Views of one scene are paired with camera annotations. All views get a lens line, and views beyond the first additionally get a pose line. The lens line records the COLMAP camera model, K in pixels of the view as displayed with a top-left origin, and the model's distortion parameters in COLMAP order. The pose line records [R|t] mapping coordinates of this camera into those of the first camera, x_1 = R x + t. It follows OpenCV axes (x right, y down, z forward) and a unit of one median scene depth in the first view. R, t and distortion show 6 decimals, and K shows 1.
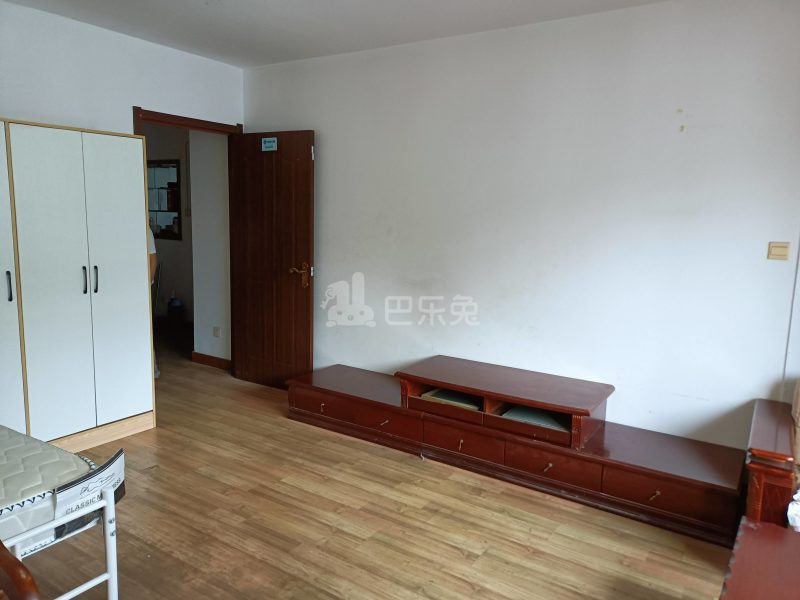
lens RADIAL K [[587.1, 0, 397.5], [0, 587.1, 296.5], [0, 0, 1]] dist [0.016042, -0.008393]
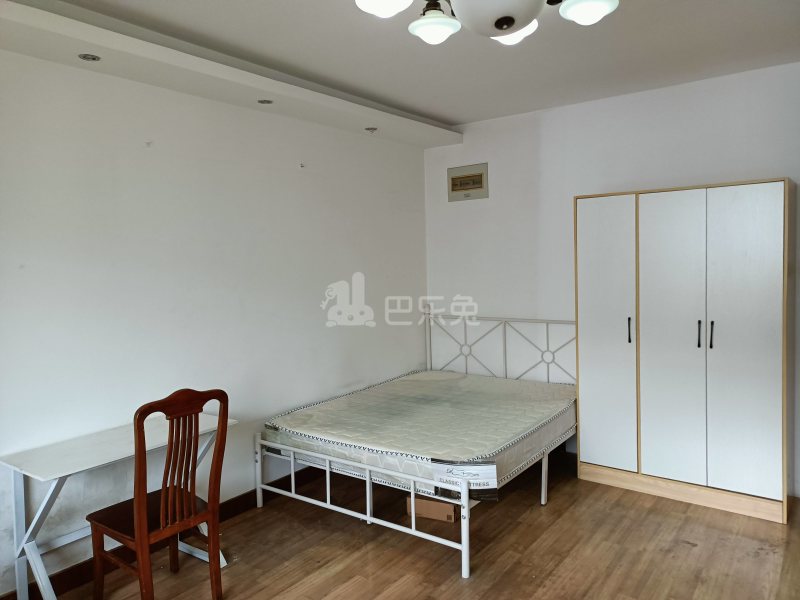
lens RADIAL K [[587.1, 0, 400.2], [0, 587.1, 291.7], [0, 0, 1]] dist [0.016042, -0.008393]
pose [[-0.062316, 0.033508, -0.997494, 0.558792], [-0.121107, 0.991797, 0.040883, -0.087551], [0.990681, 0.123351, -0.057747, 0.610456]]
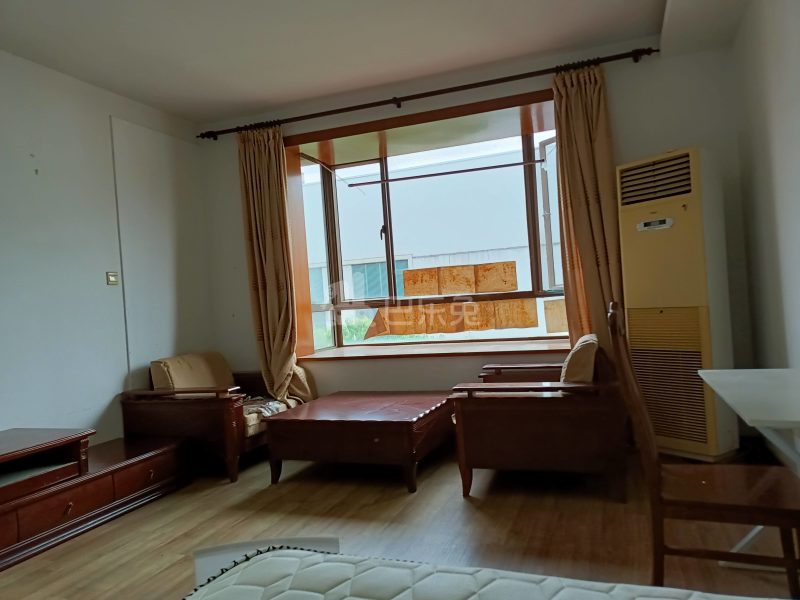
lens RADIAL K [[587.1, 0, 405.0], [0, 587.1, 302.6], [0, 0, 1]] dist [0.016042, -0.008393]
pose [[-0.234139, -0.012554, 0.972122, -0.769935], [0.199795, 0.977953, 0.060750, 0.026183], [-0.951452, 0.208449, -0.226468, 0.654802]]
